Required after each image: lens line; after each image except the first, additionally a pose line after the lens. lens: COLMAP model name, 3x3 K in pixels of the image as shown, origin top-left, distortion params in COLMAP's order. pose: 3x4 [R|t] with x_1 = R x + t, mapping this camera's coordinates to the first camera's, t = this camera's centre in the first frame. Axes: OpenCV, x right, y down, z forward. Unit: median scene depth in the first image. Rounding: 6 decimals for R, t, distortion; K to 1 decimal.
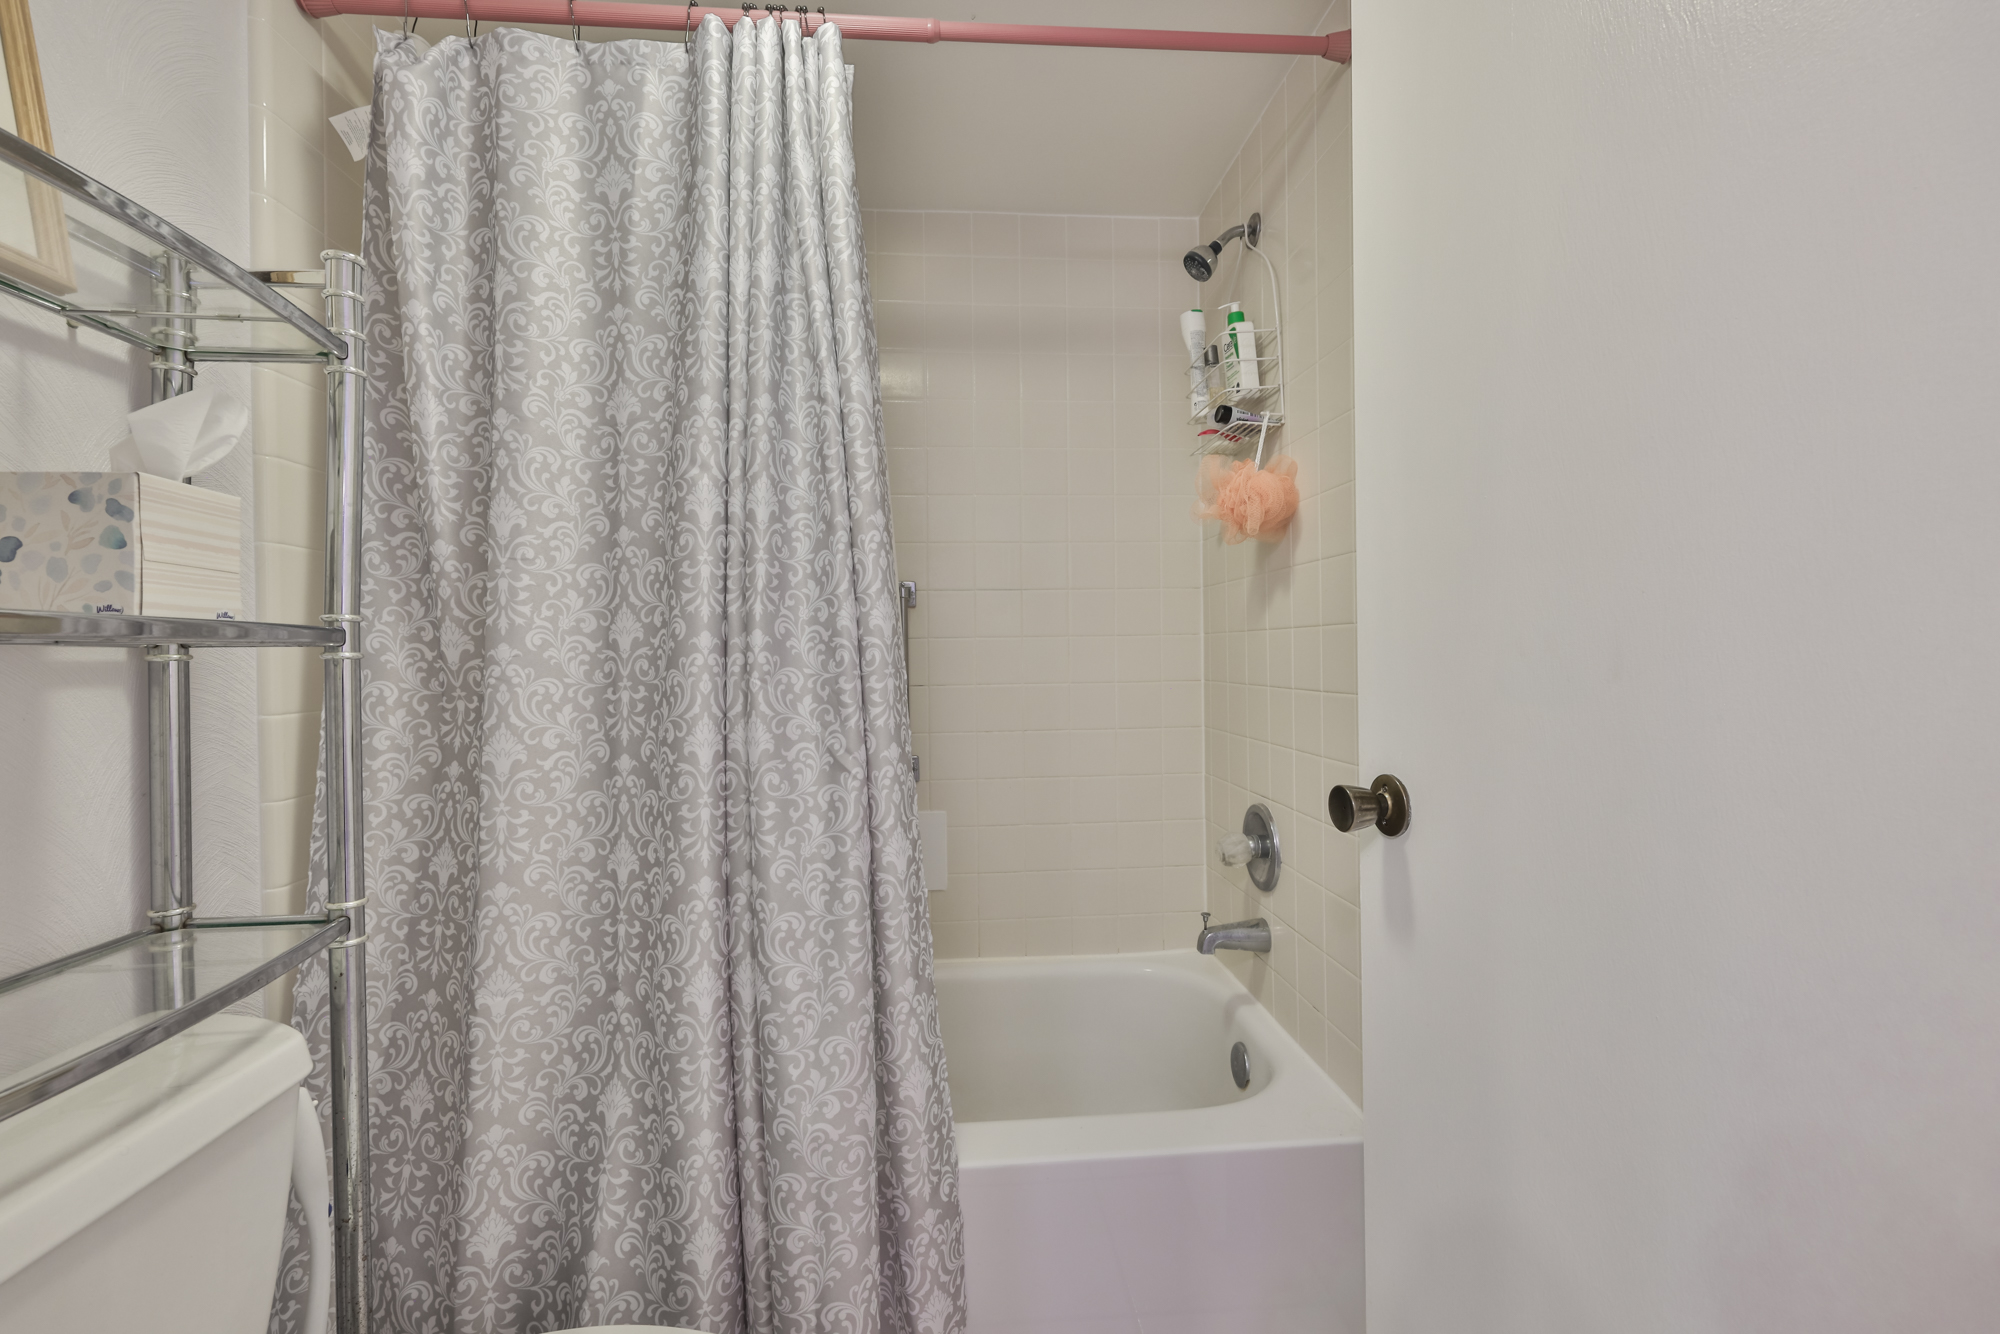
lens RADIAL K [[920.1, 0, 1000.0], [0, 920.1, 667.0], [0, 0, 1]] dist [-0.007727, 0.000093]
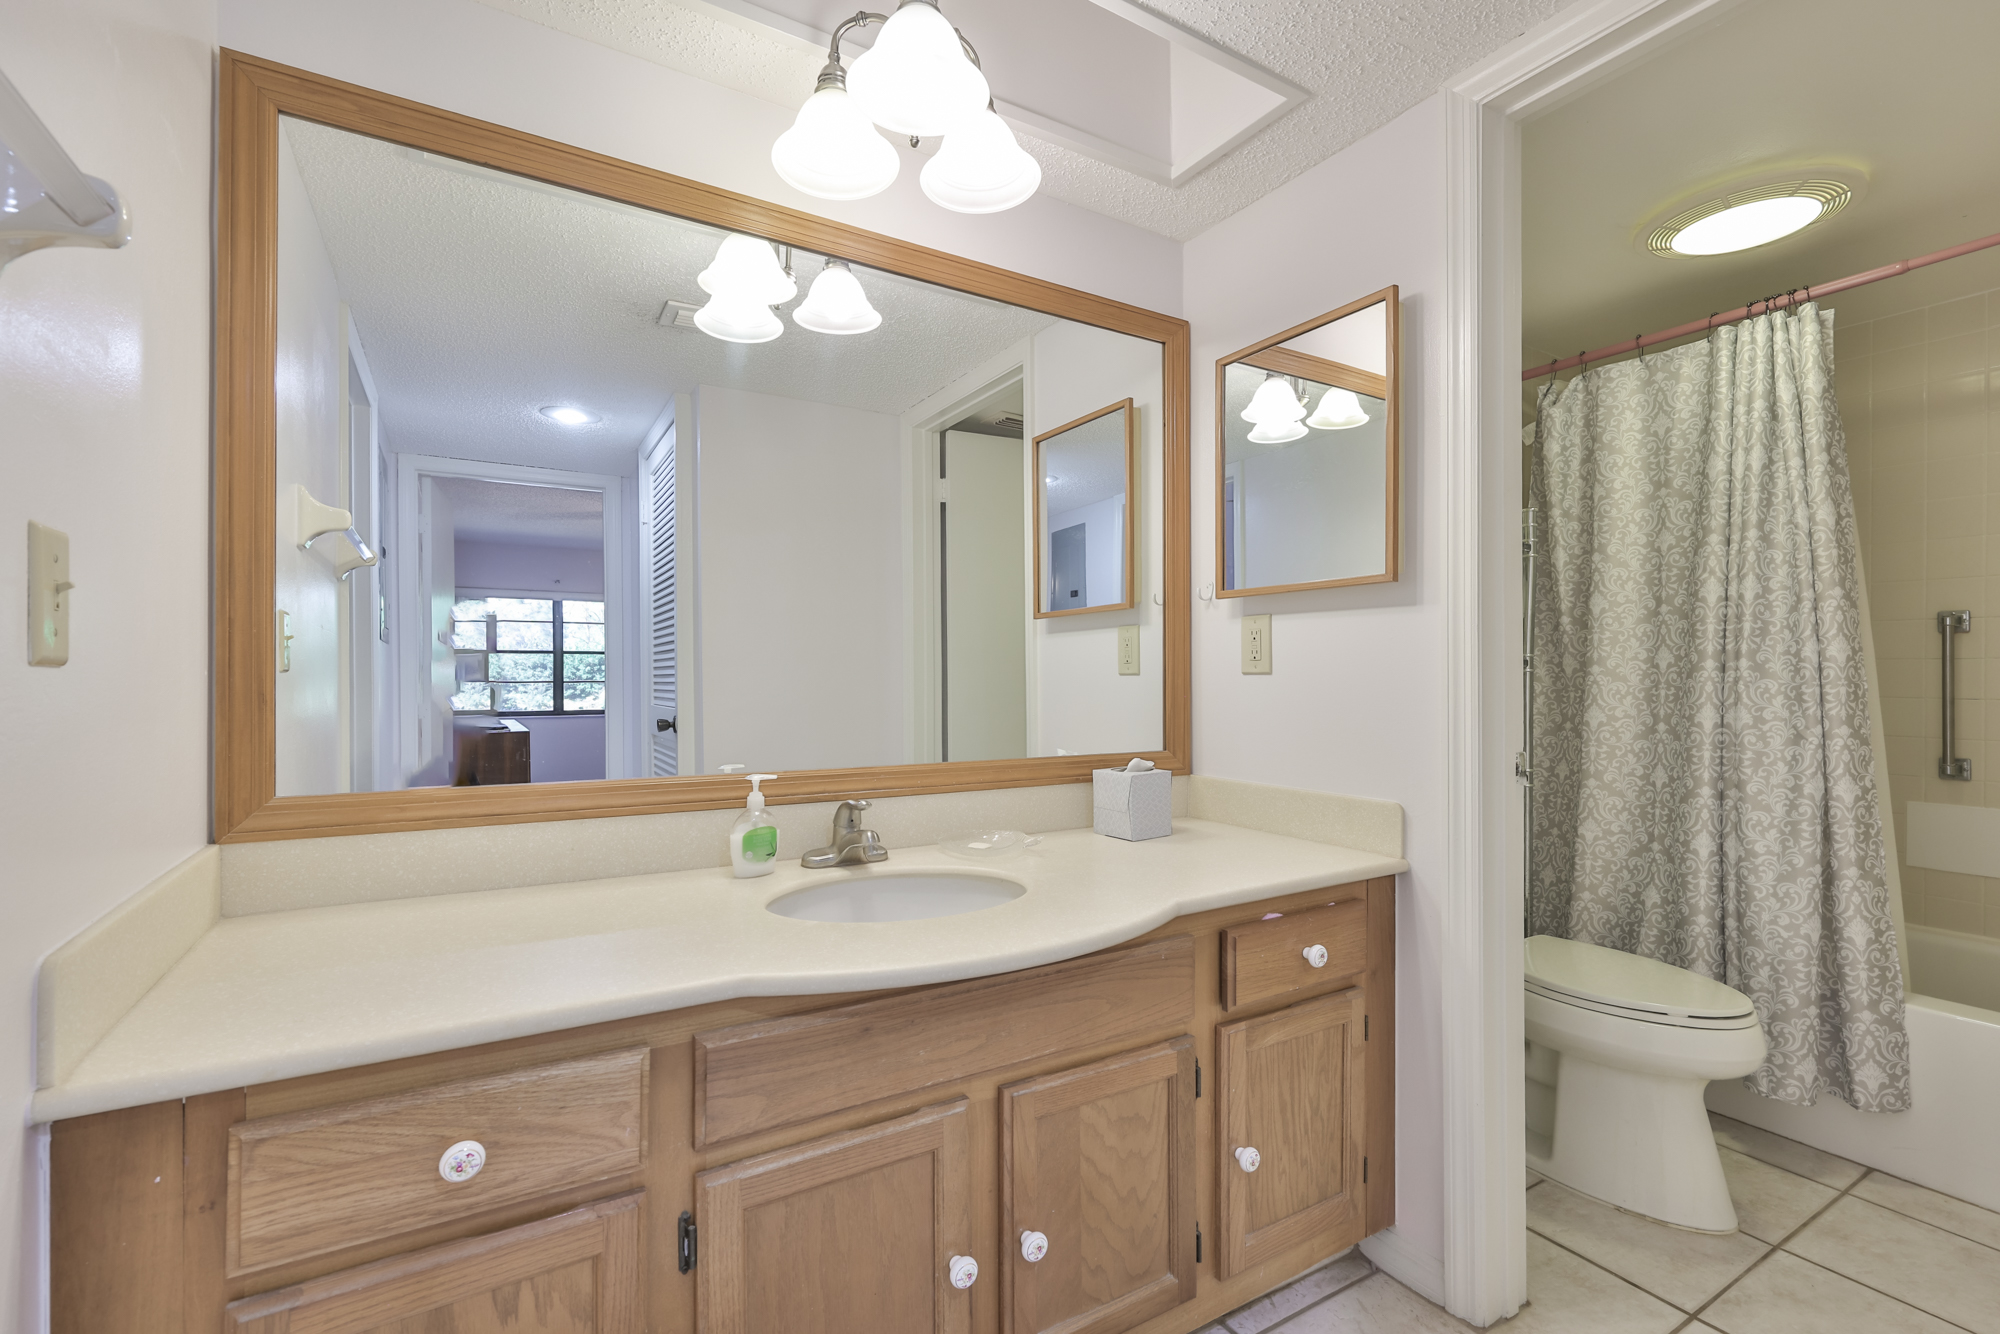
lens RADIAL K [[867.3, 0, 1000.0], [0, 867.3, 667.0], [0, 0, 1]] dist [0.001238, 0.000685]
pose [[0.465789, 0.008222, -0.884857, 0.569691], [-0.022147, 0.999752, -0.002369, 0.013692], [0.884618, 0.020701, 0.465856, -1.106870]]
